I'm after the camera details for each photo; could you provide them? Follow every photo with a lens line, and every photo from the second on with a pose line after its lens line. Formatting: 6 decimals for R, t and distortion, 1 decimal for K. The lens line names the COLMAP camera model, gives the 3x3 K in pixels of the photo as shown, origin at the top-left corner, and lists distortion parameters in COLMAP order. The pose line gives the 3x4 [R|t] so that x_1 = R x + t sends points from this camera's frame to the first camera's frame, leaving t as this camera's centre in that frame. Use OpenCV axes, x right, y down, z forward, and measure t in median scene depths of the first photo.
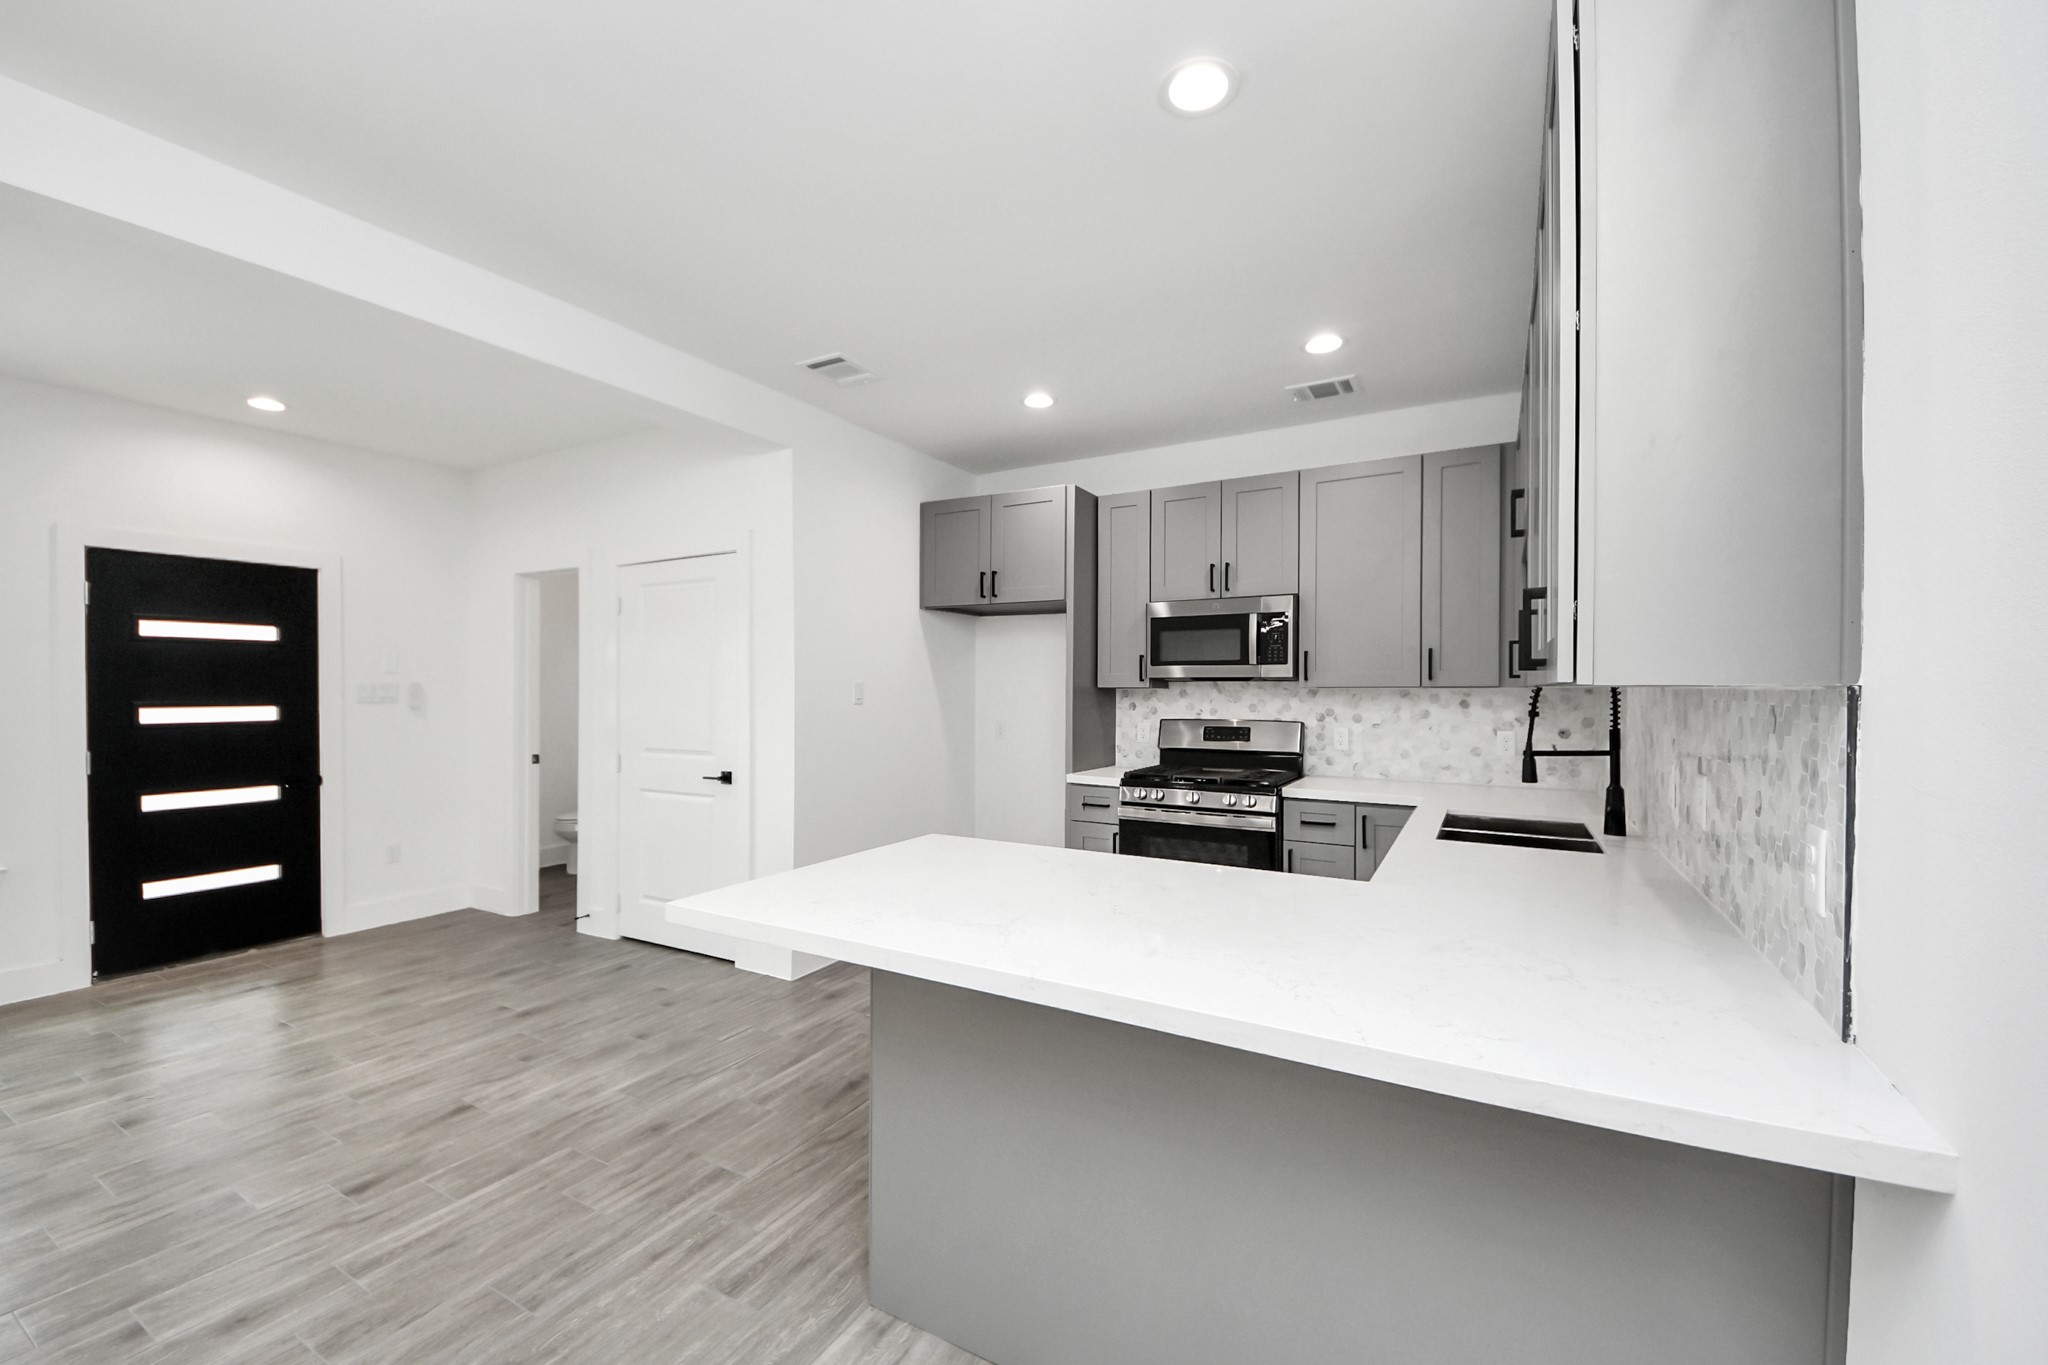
lens RADIAL K [[851.8, 0, 1025.7], [0, 851.8, 684.7], [0, 0, 1]] dist [0.035364, -0.000033]
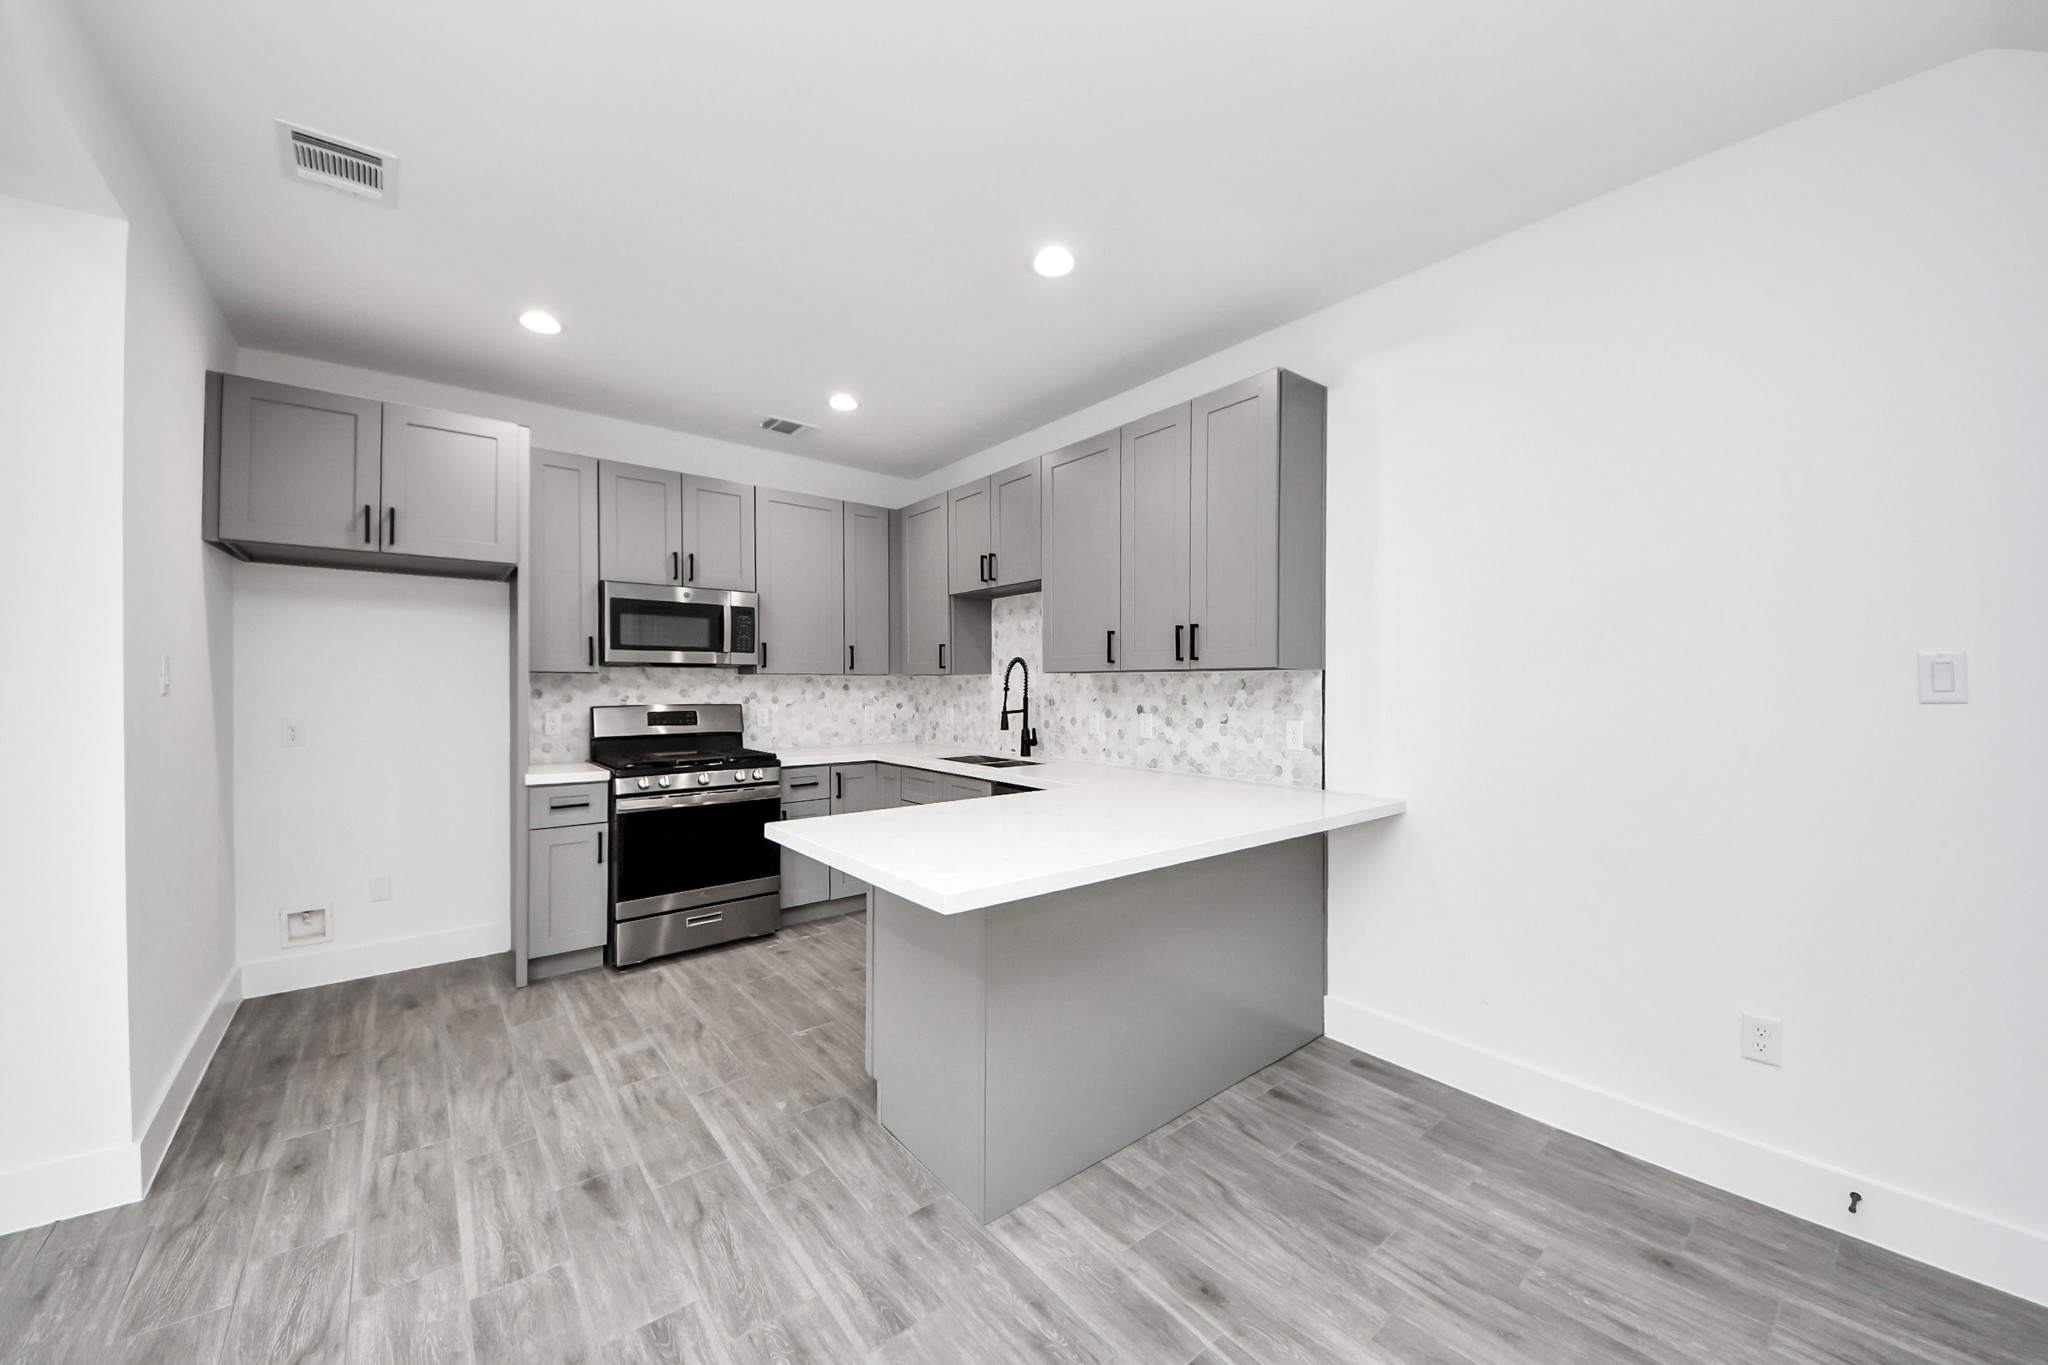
lens RADIAL K [[762.7, 0, 1011.1], [0, 762.7, 689.6], [0, 0, 1]] dist [0.011375, 0.000522]
pose [[0.355617, -0.004640, 0.934620, -0.527169], [-0.003542, 0.999974, 0.006313, 0.017267], [-0.934625, -0.005556, 0.355591, 0.311894]]
